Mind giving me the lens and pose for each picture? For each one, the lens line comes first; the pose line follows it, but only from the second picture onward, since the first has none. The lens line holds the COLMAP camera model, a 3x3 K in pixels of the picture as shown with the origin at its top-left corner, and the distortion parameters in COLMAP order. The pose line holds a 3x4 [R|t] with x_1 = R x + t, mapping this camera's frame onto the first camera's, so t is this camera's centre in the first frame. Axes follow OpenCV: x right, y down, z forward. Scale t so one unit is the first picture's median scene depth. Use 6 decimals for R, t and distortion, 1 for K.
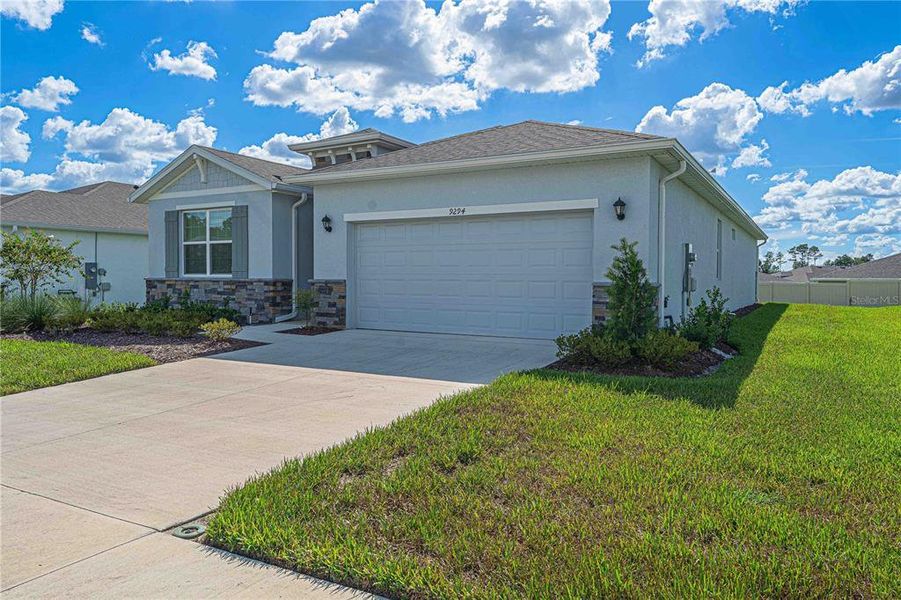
lens RADIAL K [[613.0, 0, 449.1], [0, 613.0, 289.8], [0, 0, 1]] dist [0.004707, 0.000864]
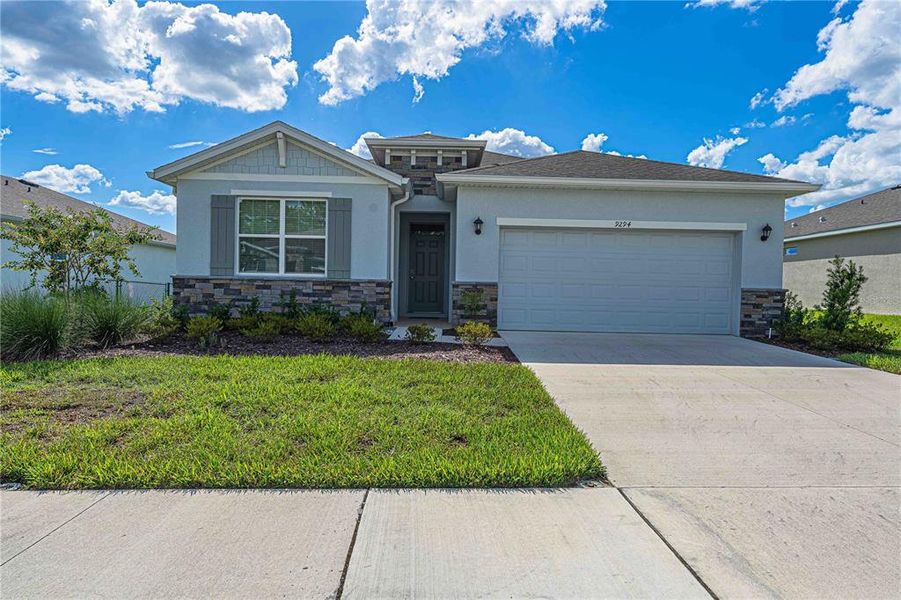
lens RADIAL K [[543.5, 0, 451.3], [0, 543.5, 298.2], [0, 0, 1]] dist [-0.005176, 0.001164]
pose [[0.860338, 0.002614, 0.509717, -0.614382], [-0.006642, 0.999959, 0.006081, 0.004297], [-0.509681, -0.008617, 0.860320, 0.230916]]
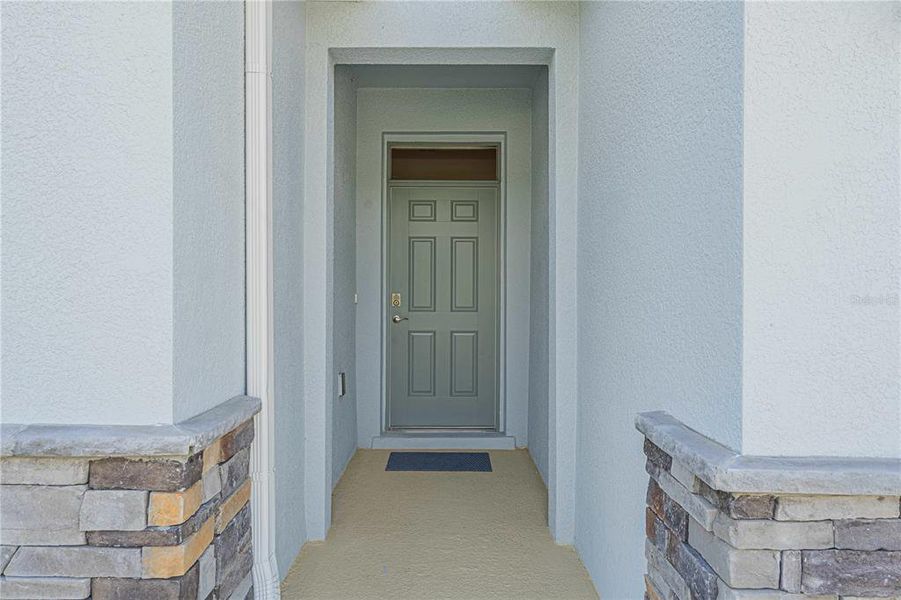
lens RADIAL K [[613.0, 0, 449.1], [0, 613.0, 289.8], [0, 0, 1]] dist [0.004707, 0.000864]
pose [[0.866322, -0.002074, 0.499482, -0.296039], [0.008391, 0.999911, -0.010403, -0.043013], [-0.499415, 0.013203, 0.866262, 0.848945]]
